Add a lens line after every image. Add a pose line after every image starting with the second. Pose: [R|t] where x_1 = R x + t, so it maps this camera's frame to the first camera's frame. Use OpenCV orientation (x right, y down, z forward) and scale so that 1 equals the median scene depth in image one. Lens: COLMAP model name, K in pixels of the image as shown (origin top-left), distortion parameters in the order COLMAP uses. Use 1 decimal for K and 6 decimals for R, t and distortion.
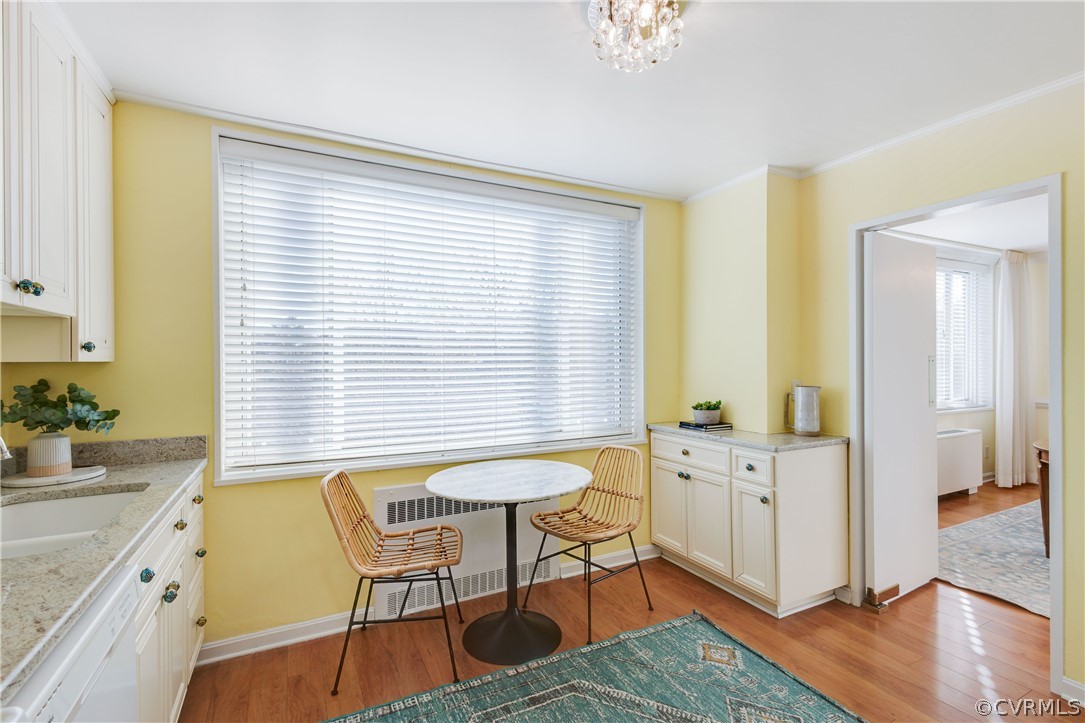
lens RADIAL K [[505.8, 0, 539.3], [0, 505.8, 359.3], [0, 0, 1]] dist [0.002748, 0.000707]
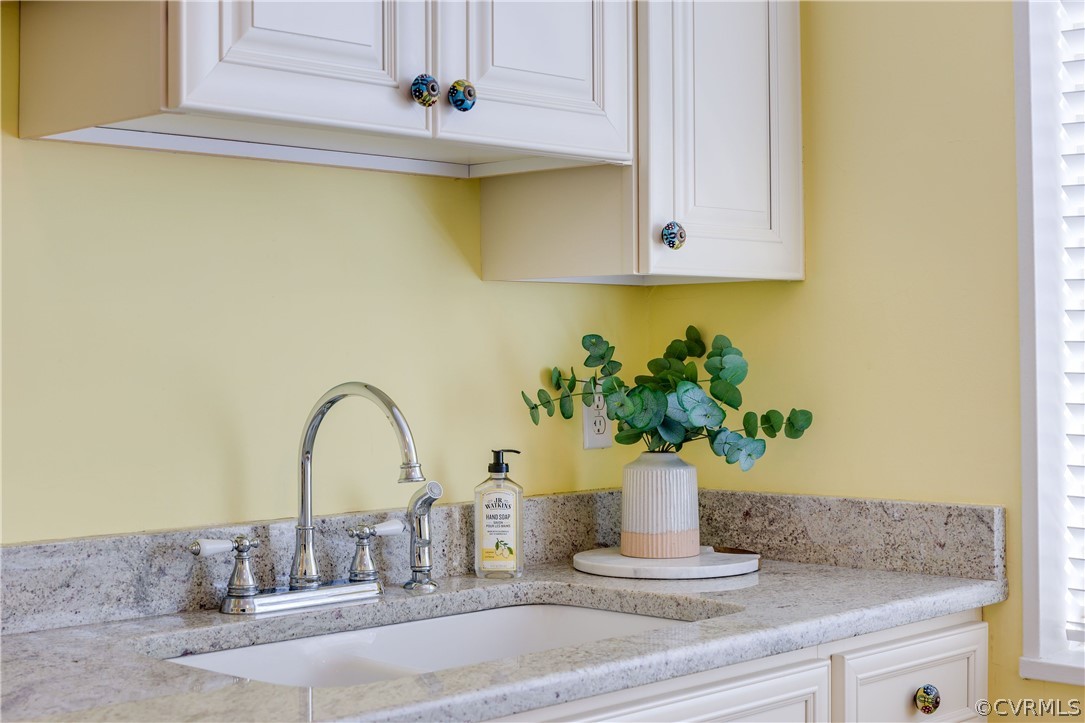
lens RADIAL K [[1732.5, 0, 542.5], [0, 1732.5, 361.5], [0, 0, 1]] dist [-0.013211, -0.020184]
pose [[0.323869, 0.009489, -0.946054, 0.314812], [0.004880, 0.999920, 0.011700, 0.052532], [0.946089, -0.008406, 0.323797, 0.453247]]
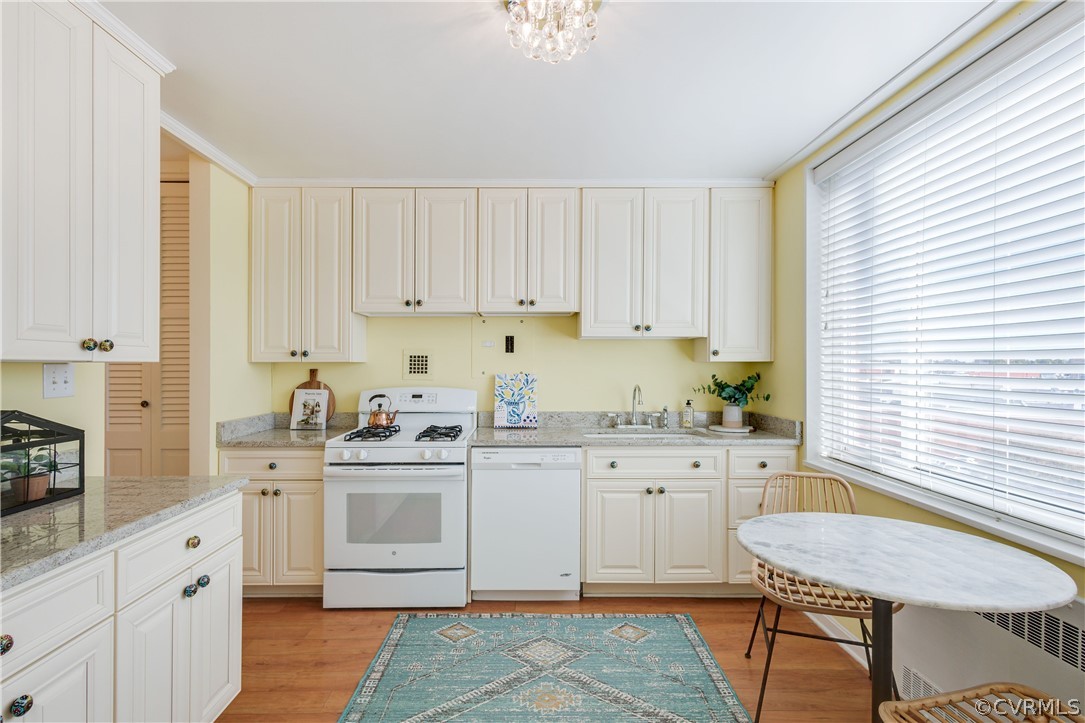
lens RADIAL K [[505.8, 0, 539.3], [0, 505.8, 359.3], [0, 0, 1]] dist [0.002748, 0.000707]
pose [[-0.418228, -0.006762, -0.908317, 0.864171], [0.002109, 0.999962, -0.008416, 0.009305], [0.908339, -0.005435, -0.418198, 1.115749]]
